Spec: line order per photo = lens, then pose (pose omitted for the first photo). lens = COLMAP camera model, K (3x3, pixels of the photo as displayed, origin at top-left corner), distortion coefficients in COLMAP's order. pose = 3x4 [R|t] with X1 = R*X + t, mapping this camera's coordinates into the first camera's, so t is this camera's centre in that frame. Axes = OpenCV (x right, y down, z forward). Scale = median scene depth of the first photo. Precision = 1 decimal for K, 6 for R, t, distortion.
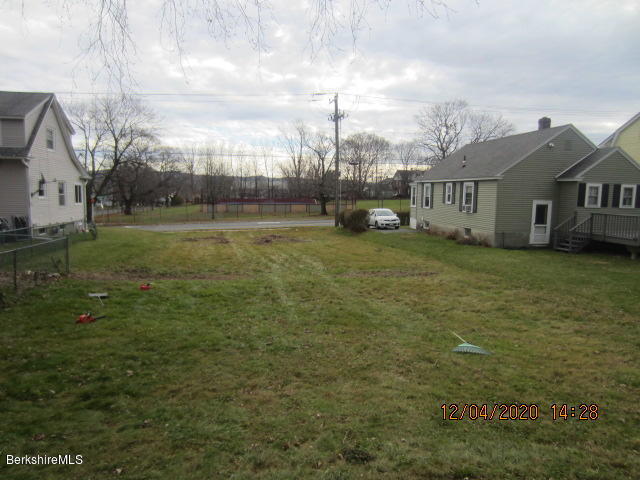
lens RADIAL K [[459.2, 0, 320.0], [0, 459.2, 240.0], [0, 0, 1]] dist [-0.028735, 0.007438]
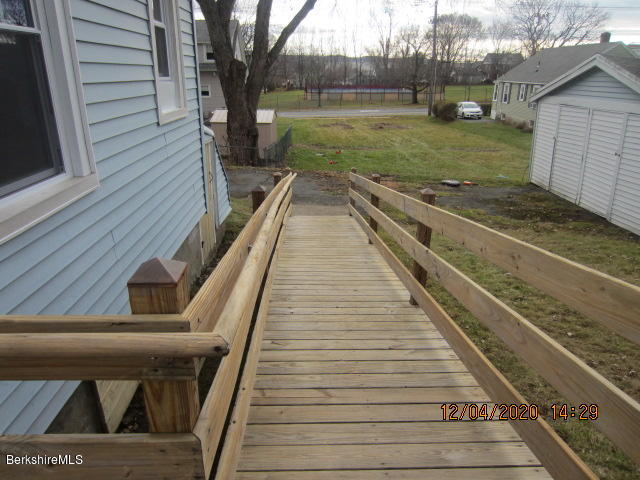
lens RADIAL K [[459.2, 0, 320.0], [0, 459.2, 240.0], [0, 0, 1]] dist [-0.028735, 0.007438]
pose [[0.986419, 0.051559, -0.155949, -0.051048], [-0.011881, 0.969365, 0.245339, -0.004354], [0.163821, -0.240154, 0.956812, -0.346196]]
